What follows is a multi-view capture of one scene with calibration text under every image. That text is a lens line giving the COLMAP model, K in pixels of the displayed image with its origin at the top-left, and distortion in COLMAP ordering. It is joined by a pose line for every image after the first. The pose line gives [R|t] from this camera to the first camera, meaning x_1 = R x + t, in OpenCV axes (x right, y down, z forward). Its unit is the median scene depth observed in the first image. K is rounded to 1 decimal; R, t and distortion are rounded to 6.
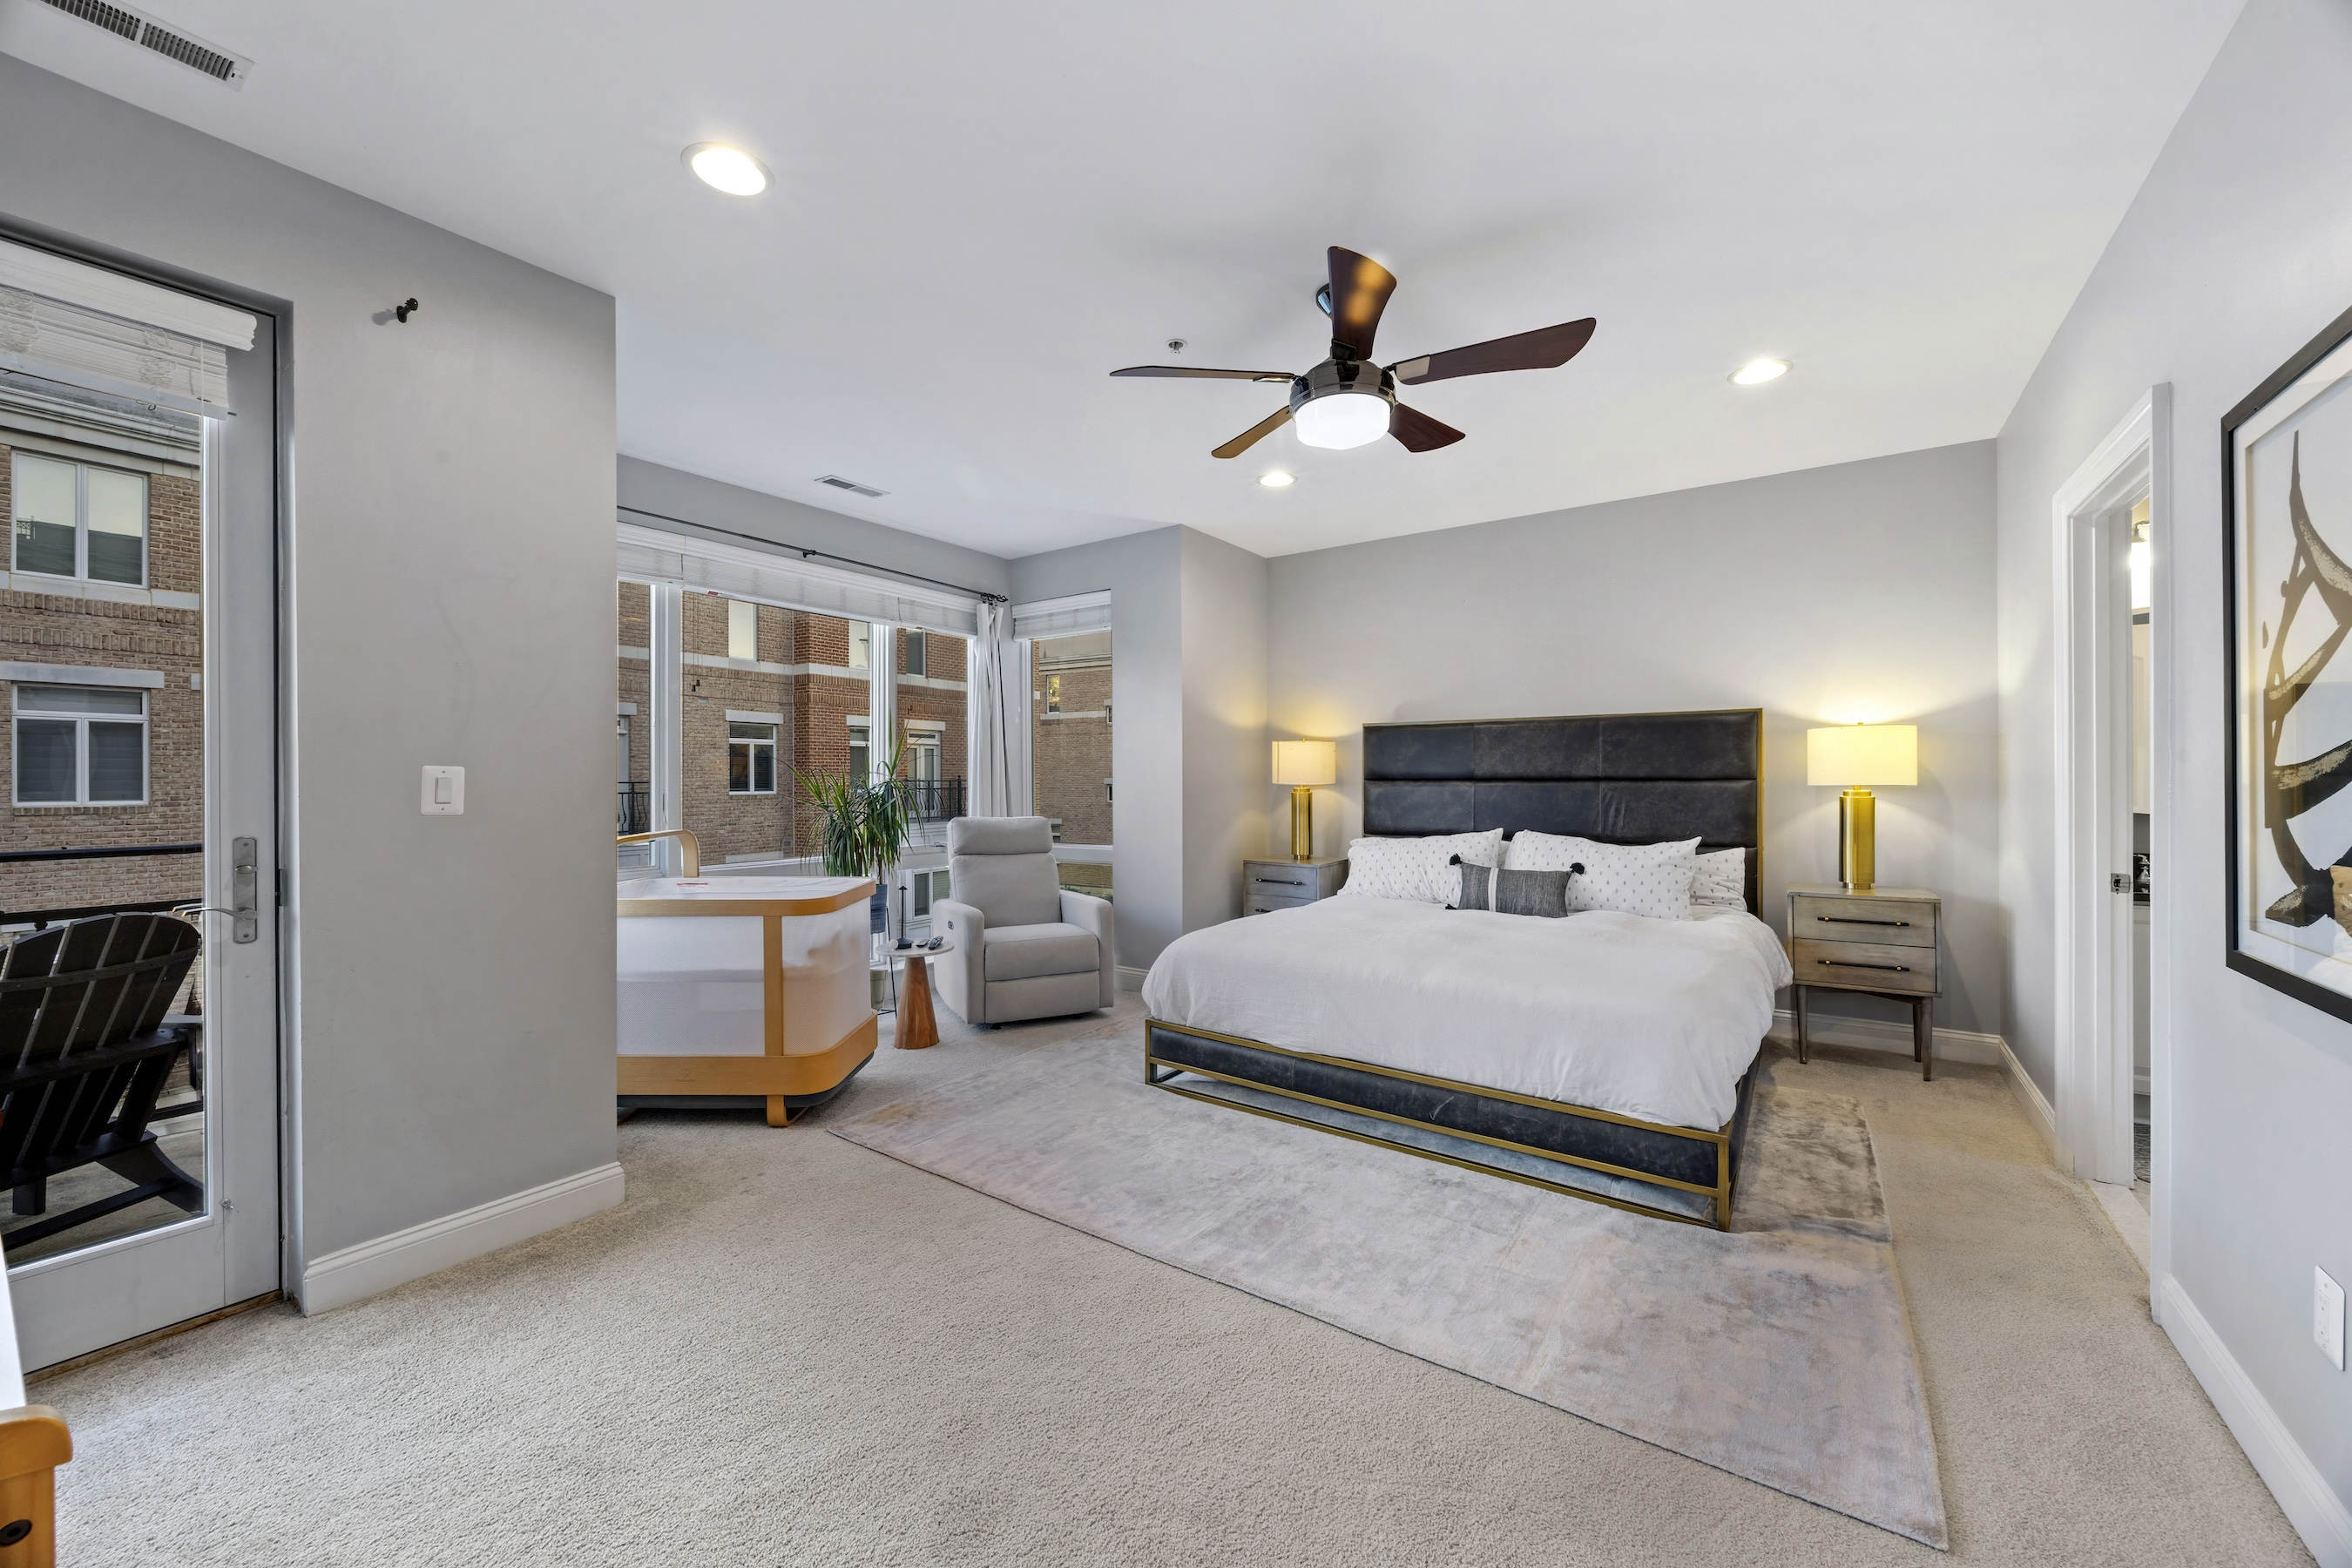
lens RADIAL K [[896.7, 0, 1185.2], [0, 896.7, 775.0], [0, 0, 1]] dist [0.000300, 0.000144]
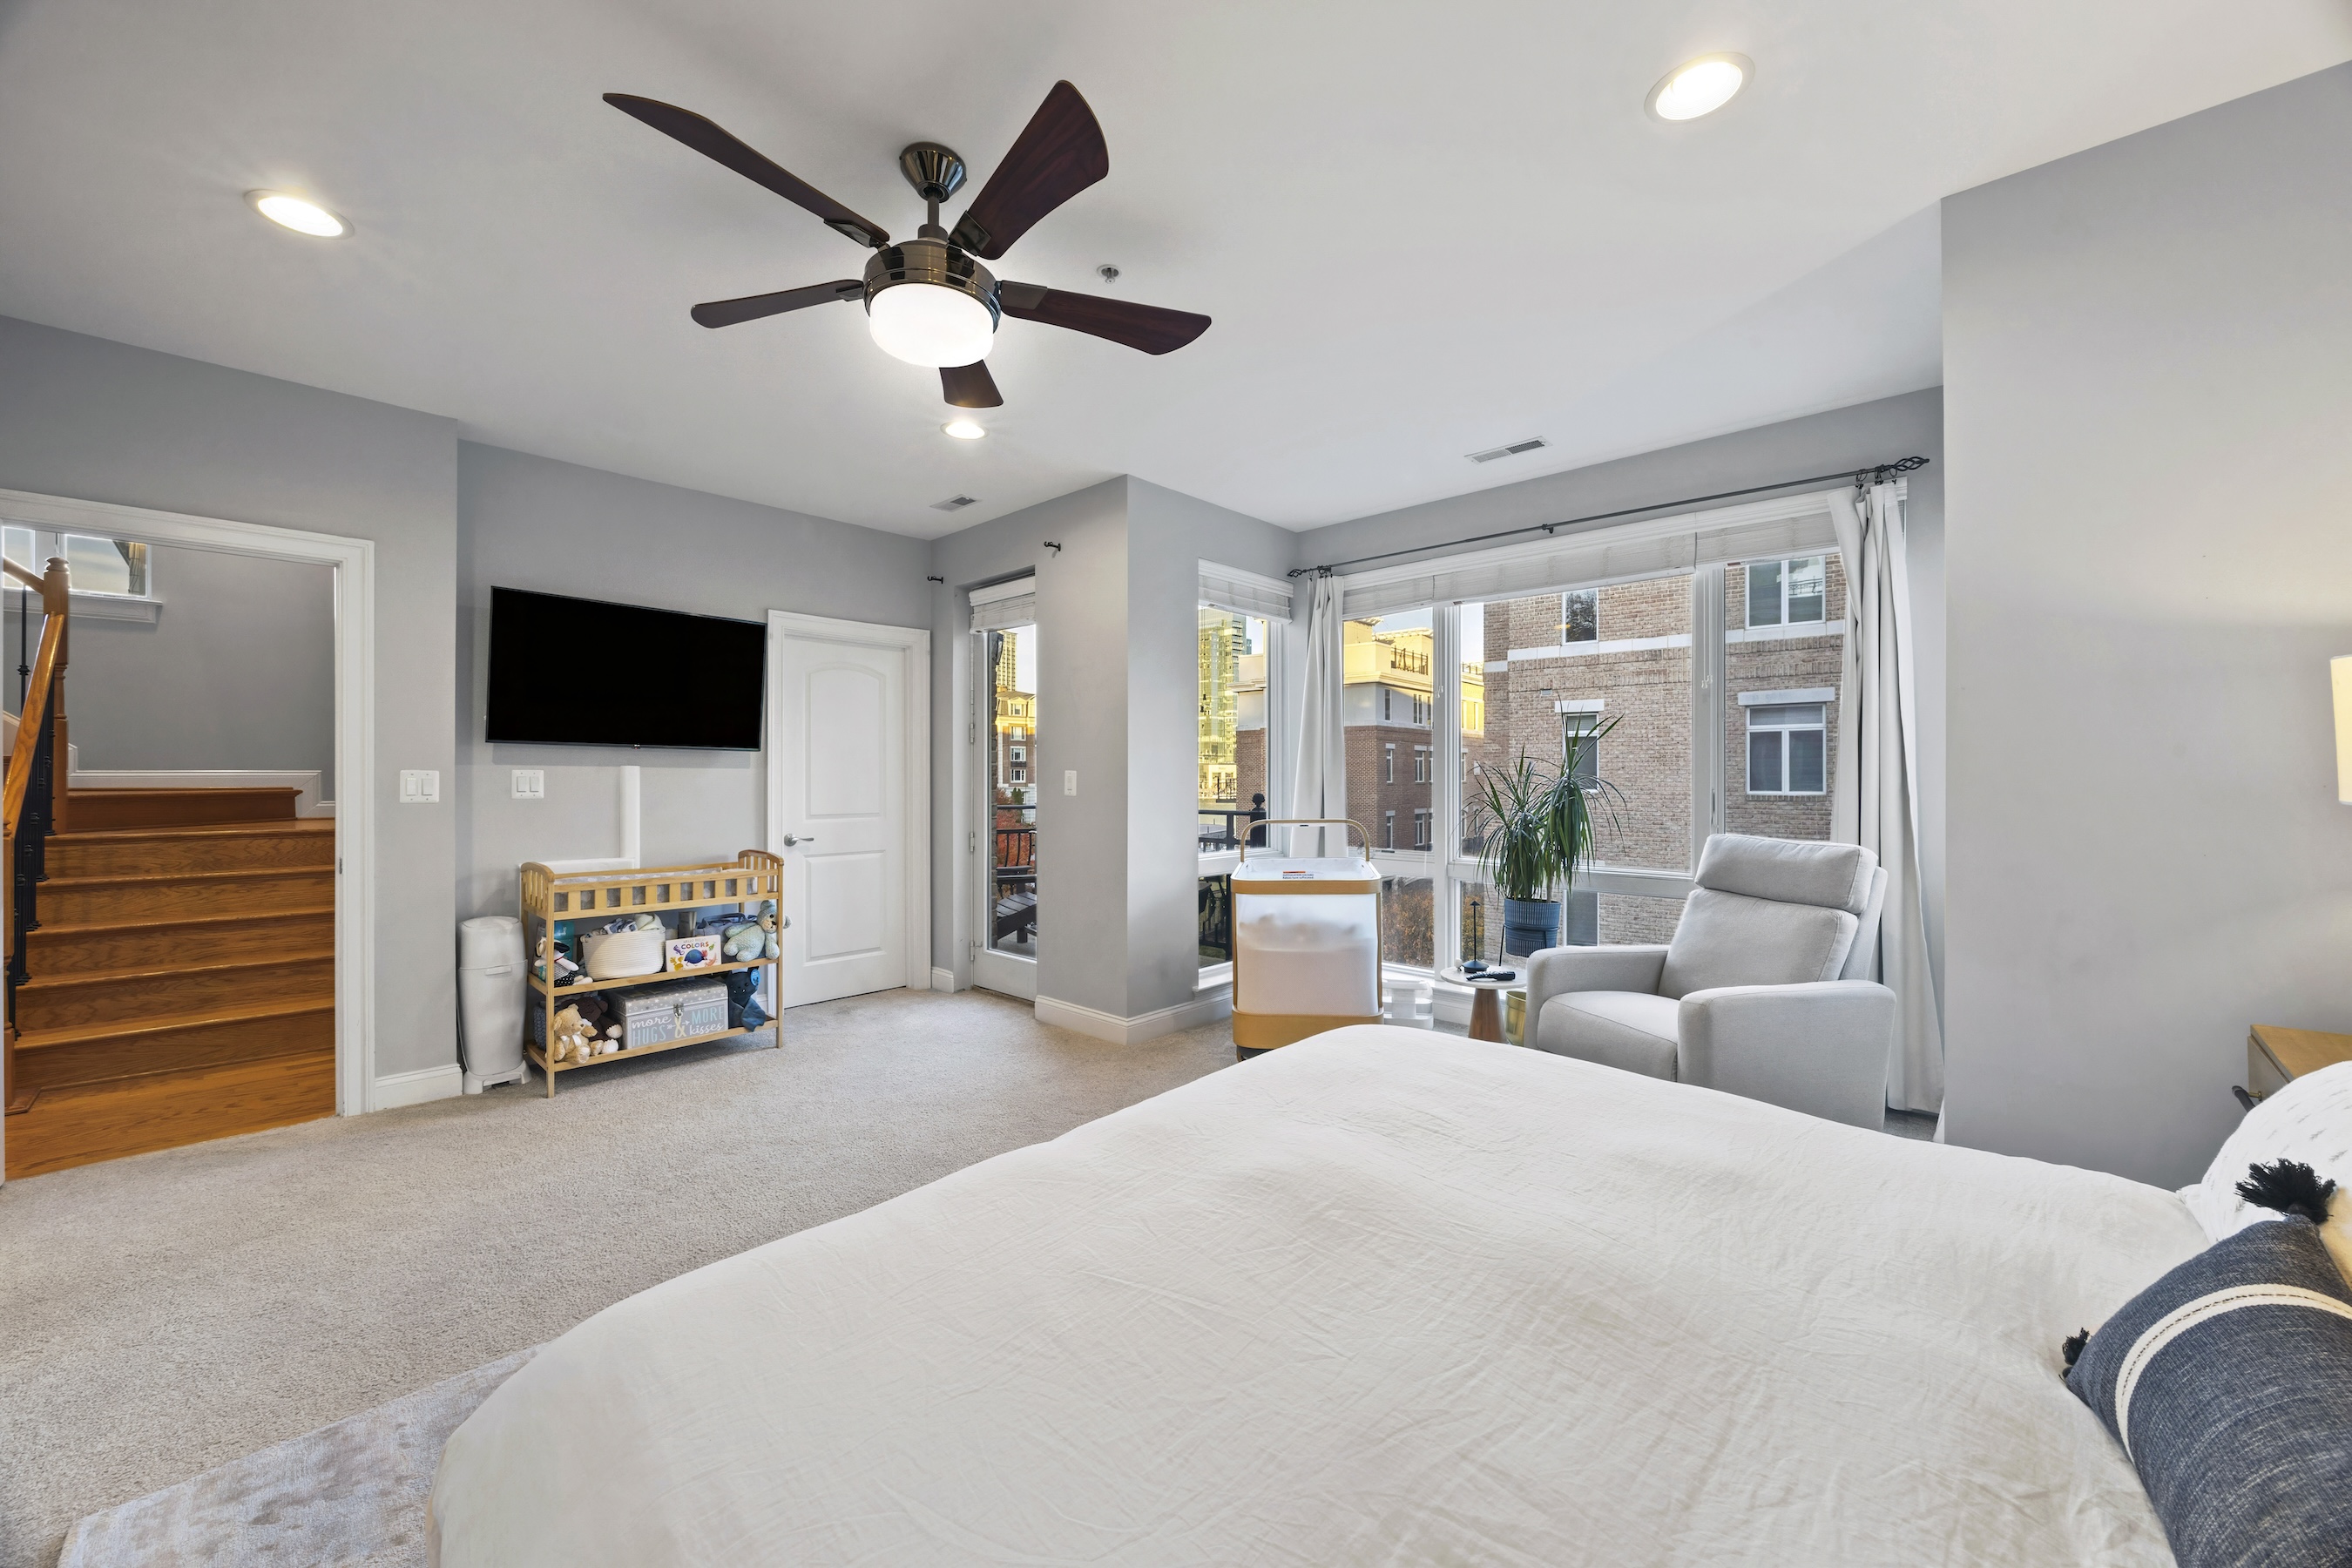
lens RADIAL K [[896.7, 0, 1185.2], [0, 896.7, 775.0], [0, 0, 1]] dist [0.000300, 0.000144]
pose [[-0.141294, -0.000426, -0.989968, 0.439025], [0.007154, 0.999973, -0.001452, 0.001144], [0.989942, -0.007287, -0.141287, 0.631647]]
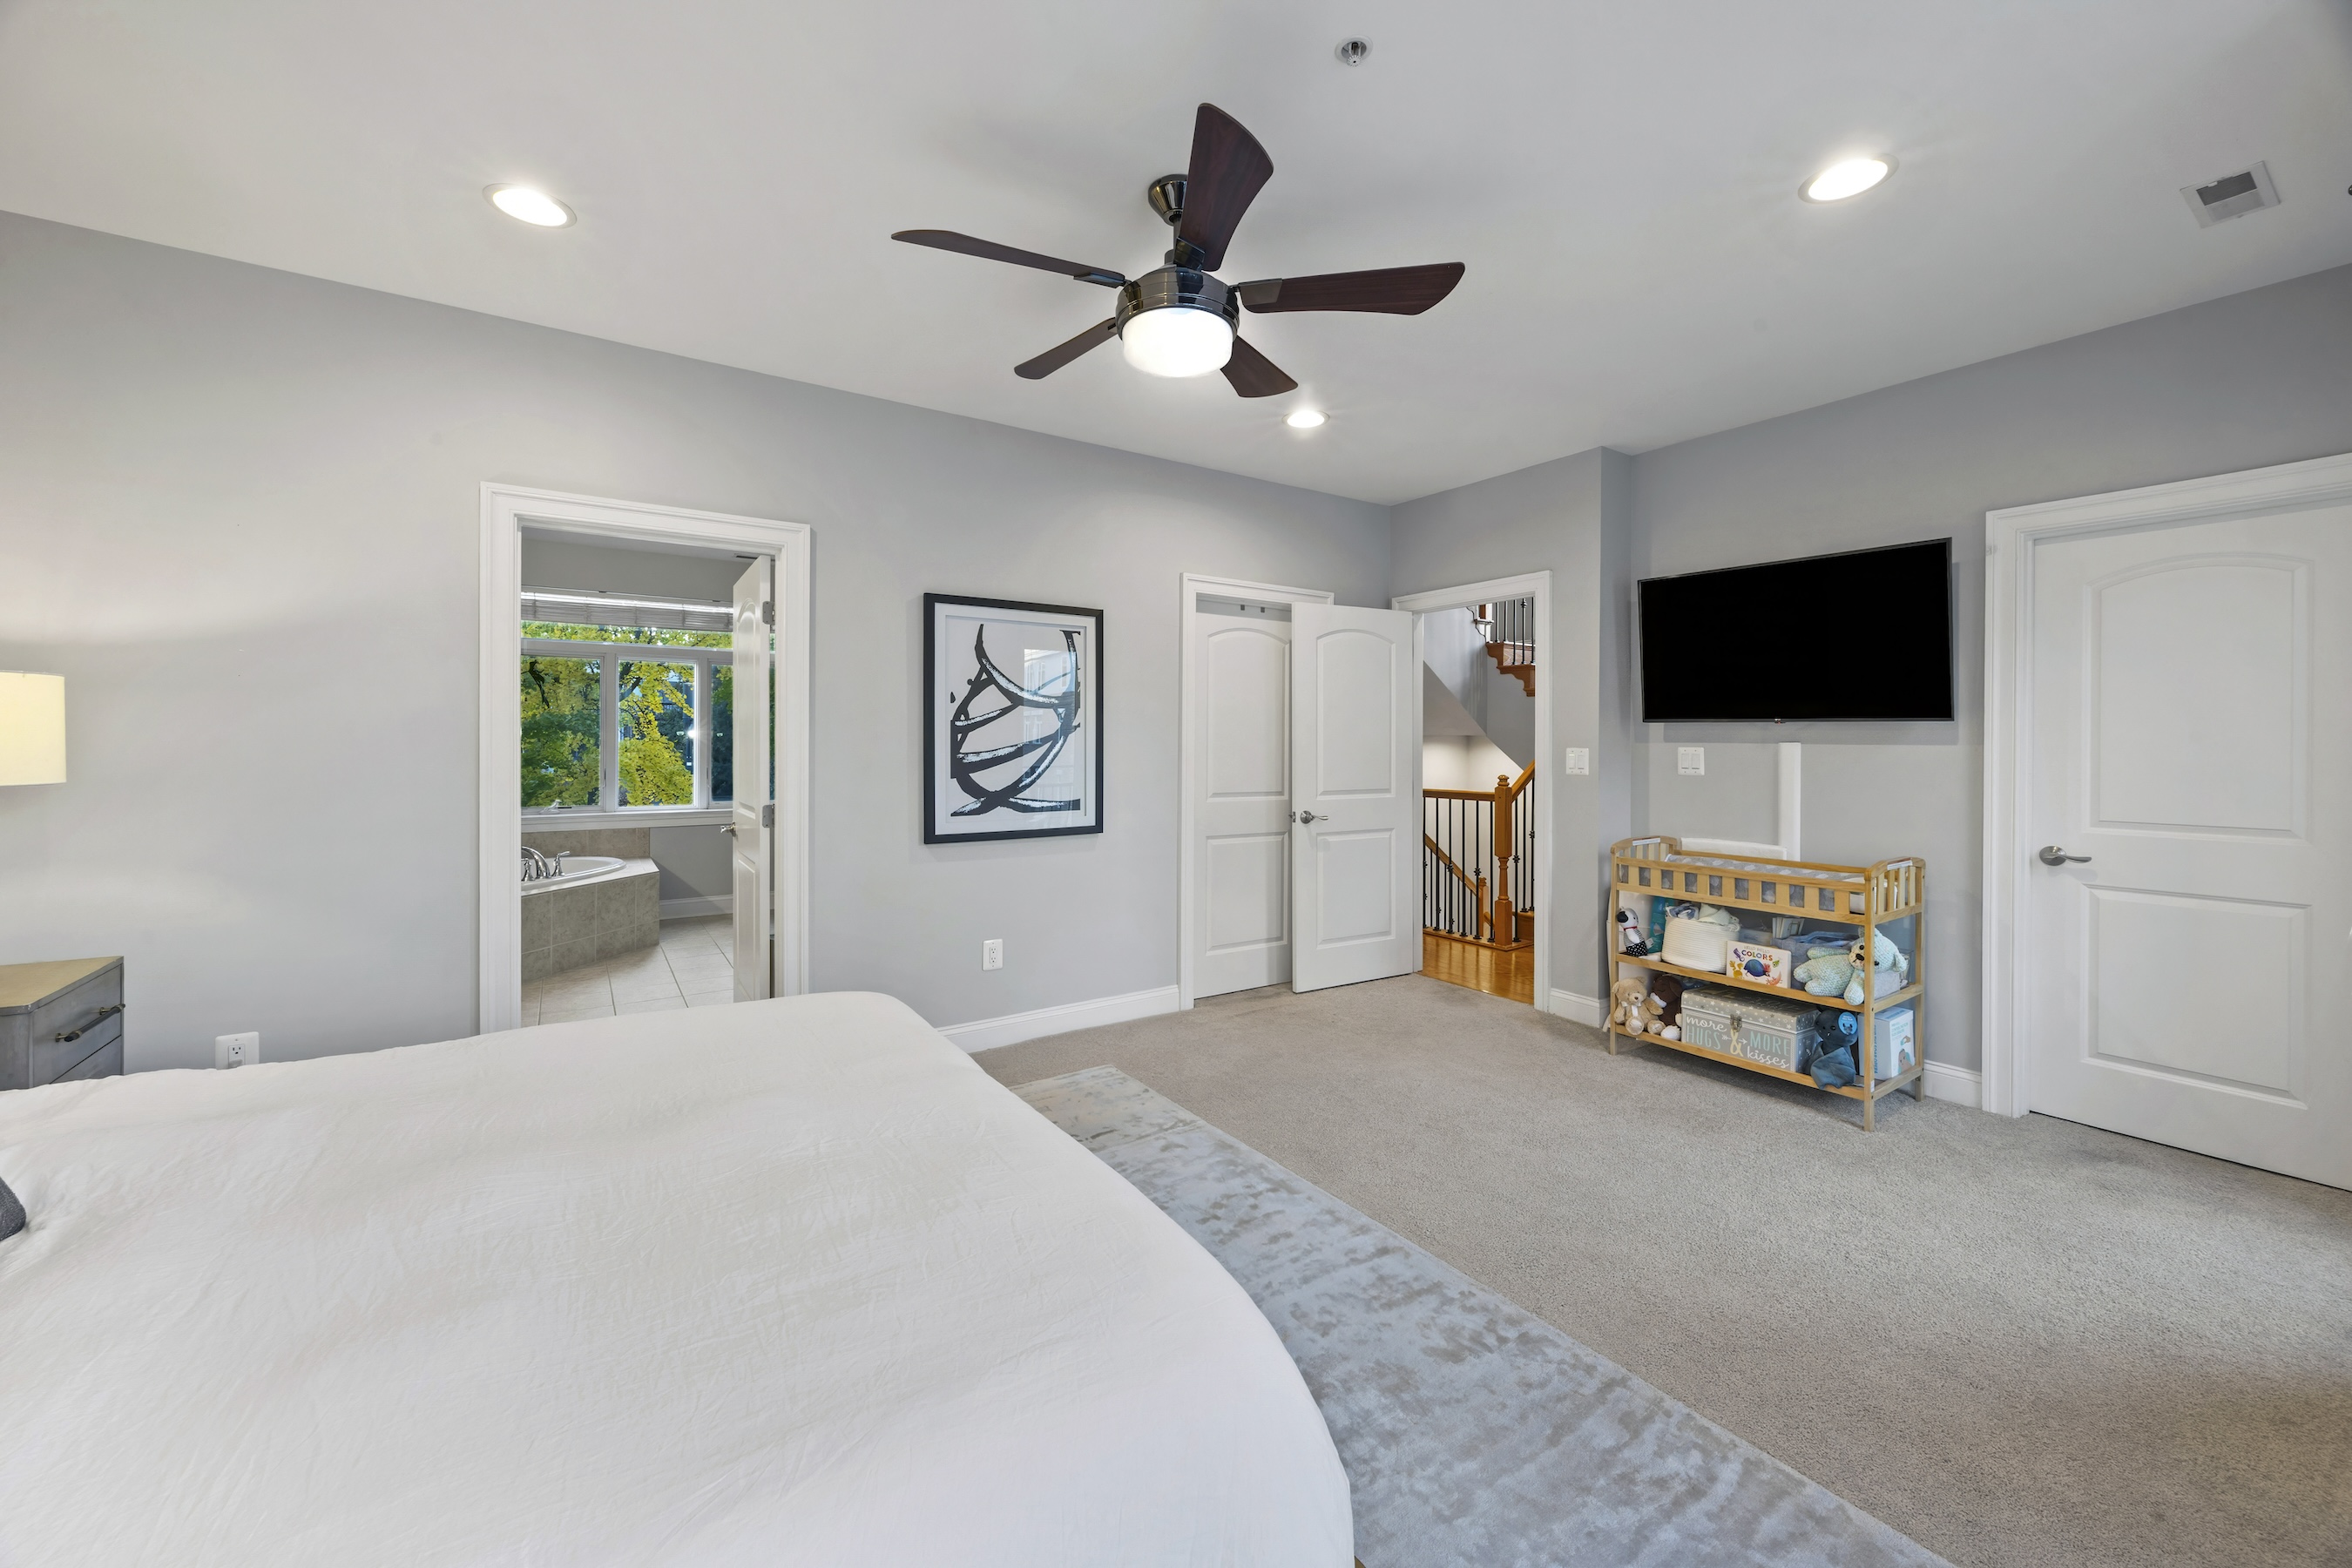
lens RADIAL K [[896.7, 0, 1185.2], [0, 896.7, 775.0], [0, 0, 1]] dist [0.000300, 0.000144]
pose [[-0.938186, -0.012087, 0.345921, -0.055148], [-0.001704, 0.999539, 0.030306, -0.006589], [-0.346128, 0.027843, -0.937774, 0.841921]]
